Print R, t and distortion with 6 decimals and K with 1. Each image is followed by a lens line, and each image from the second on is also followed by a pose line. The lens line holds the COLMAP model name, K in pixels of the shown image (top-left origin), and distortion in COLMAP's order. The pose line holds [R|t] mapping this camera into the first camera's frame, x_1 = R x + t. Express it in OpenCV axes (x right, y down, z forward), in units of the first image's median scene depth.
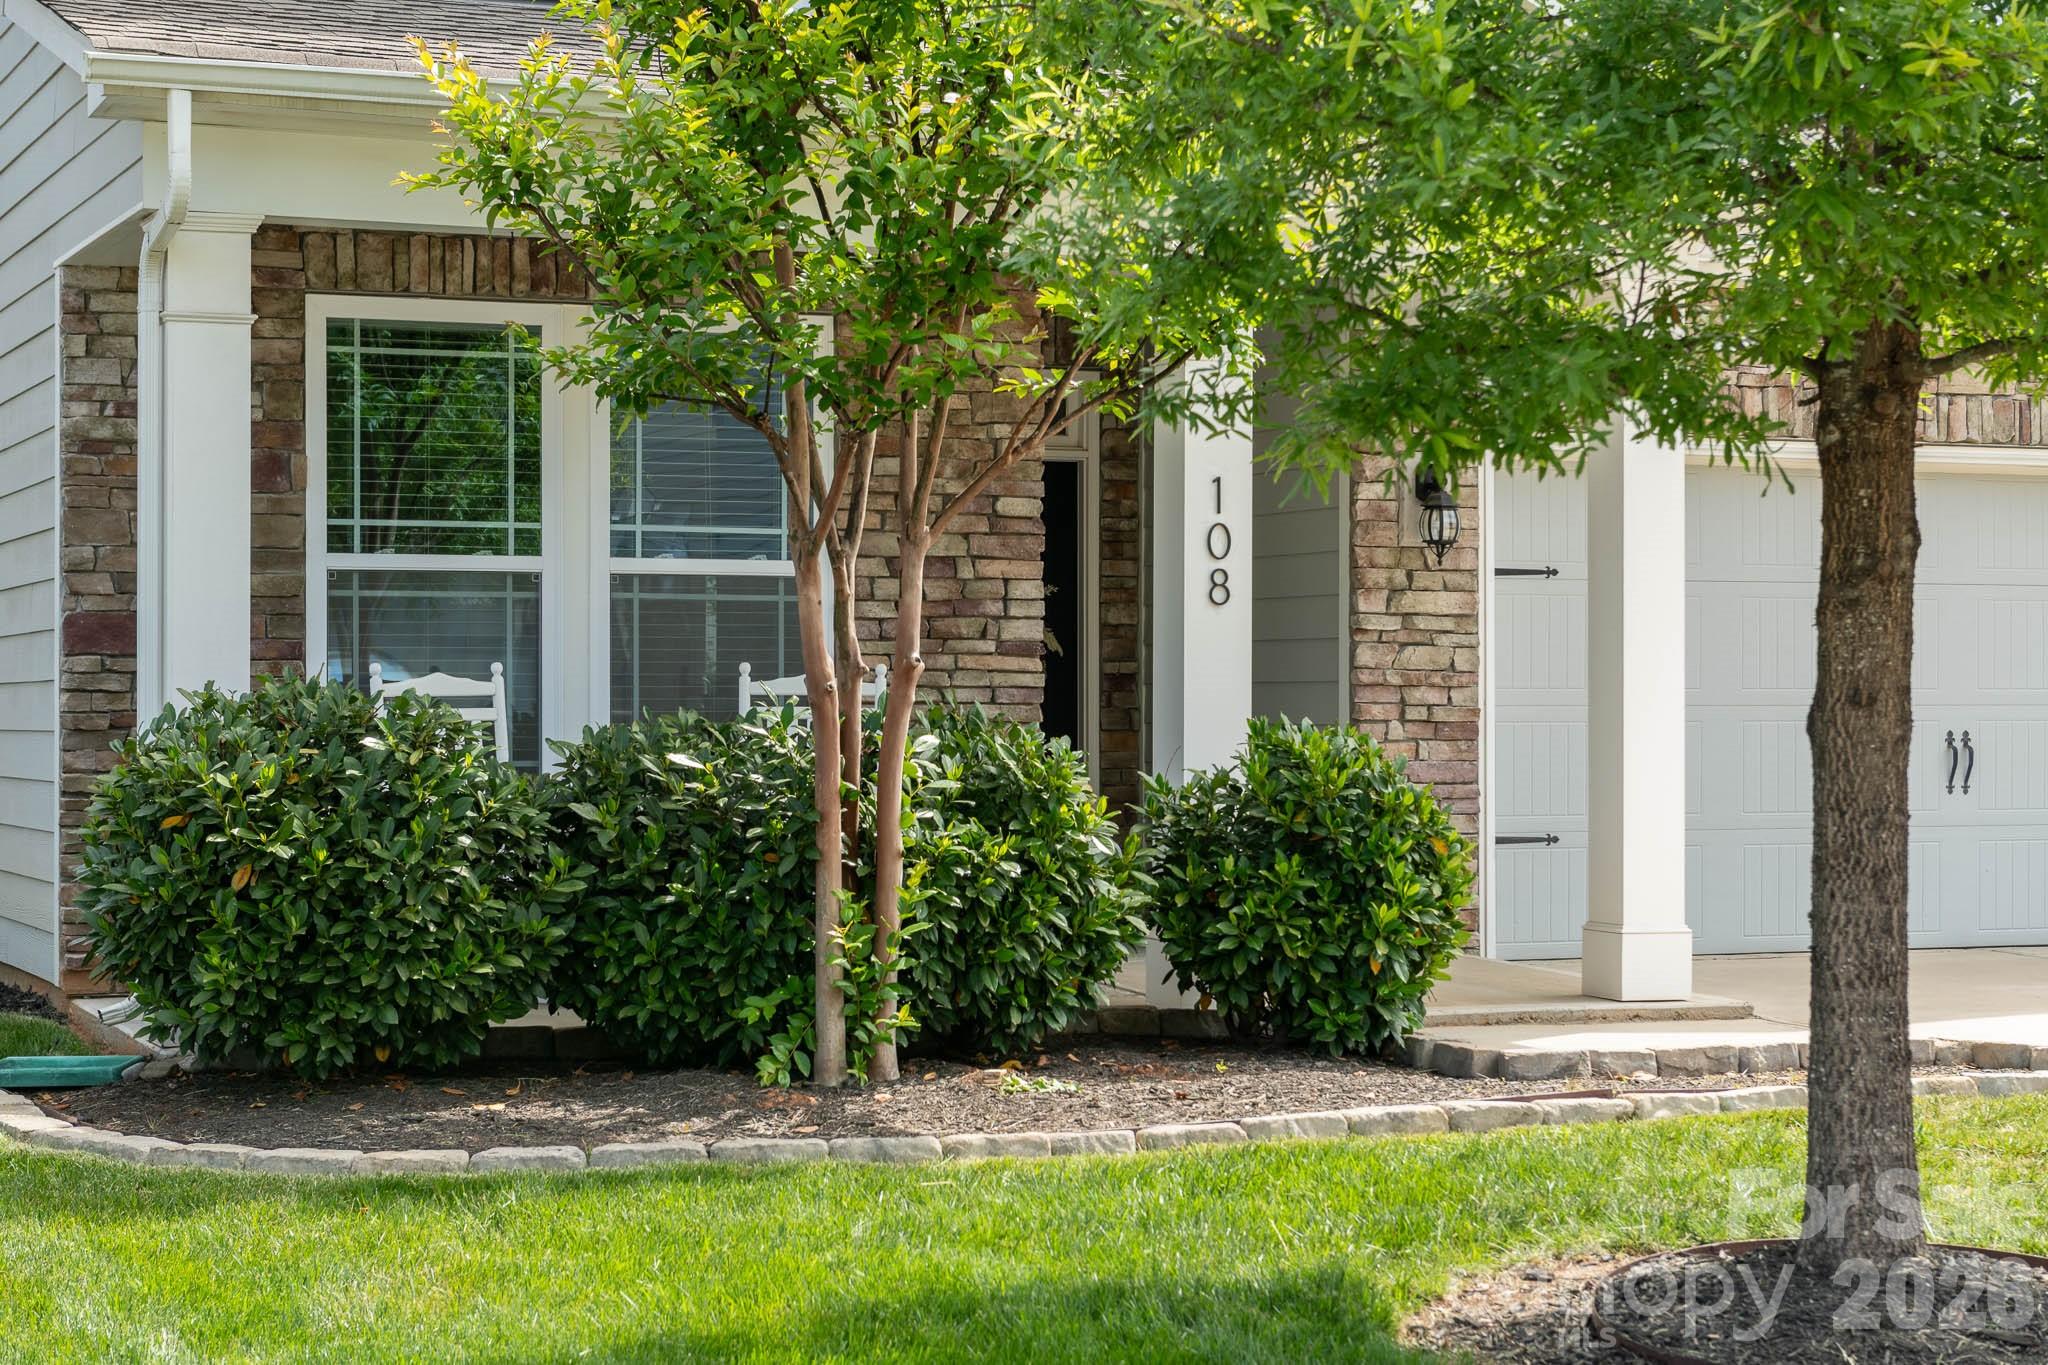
lens RADIAL K [[3945.1, 0, 964.8], [0, 3945.1, 560.8], [0, 0, 1]] dist [0.168717, -0.387699]
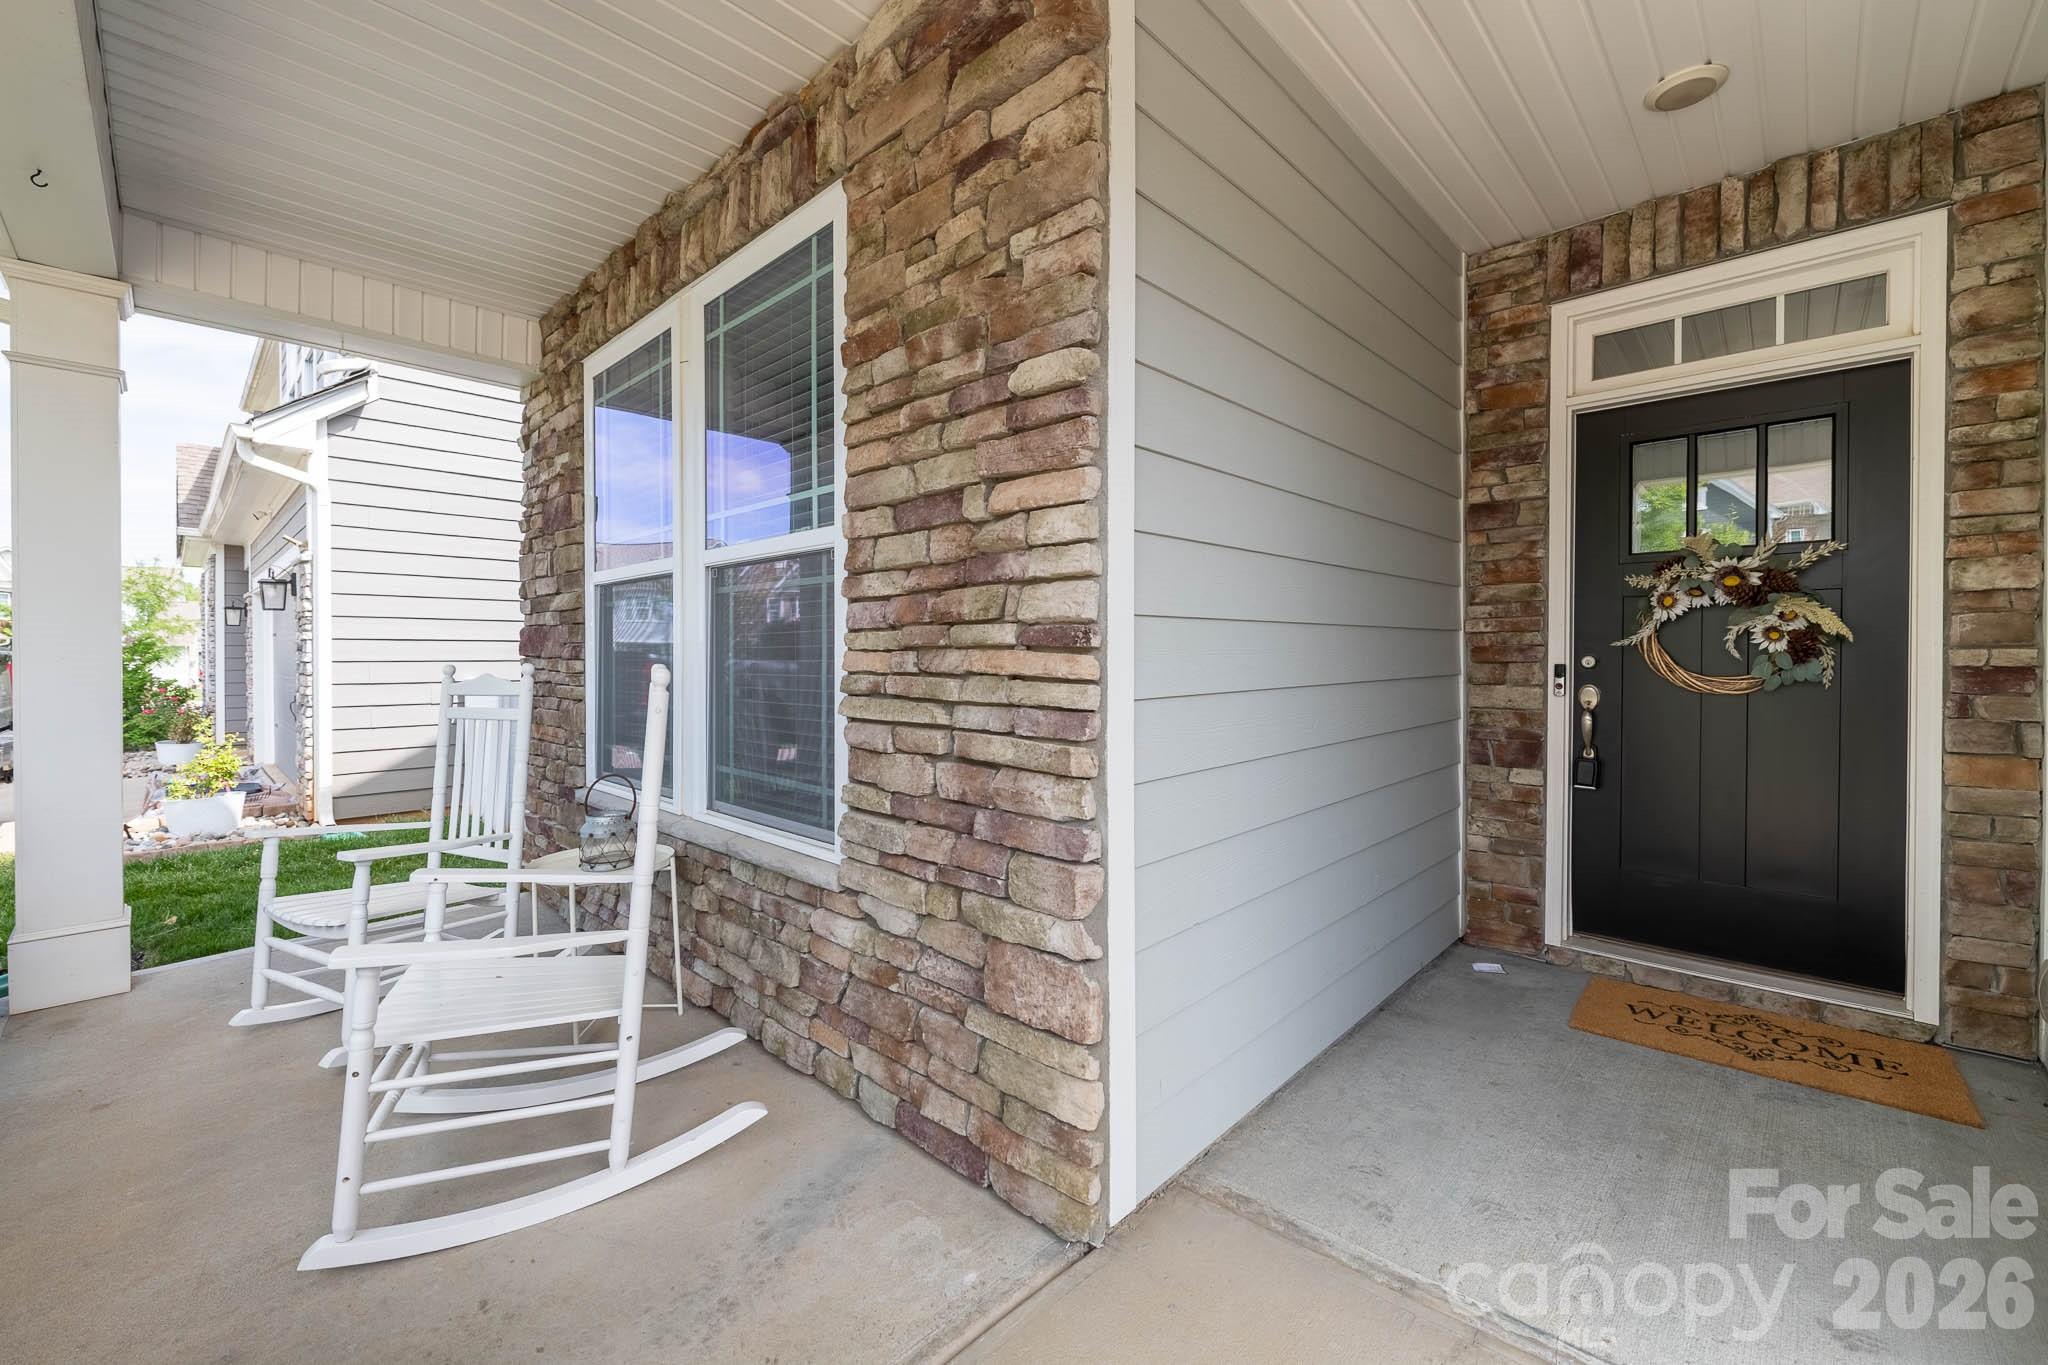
lens RADIAL K [[826.0, 0, 1003.2], [0, 826.0, 665.7], [0, 0, 1]] dist [-0.000076, -0.000405]
pose [[0.411312, 0.007253, -0.911466, 0.113618], [0.035454, 0.999084, 0.023949, 0.023299], [0.910805, -0.042166, 0.410678, 0.948967]]
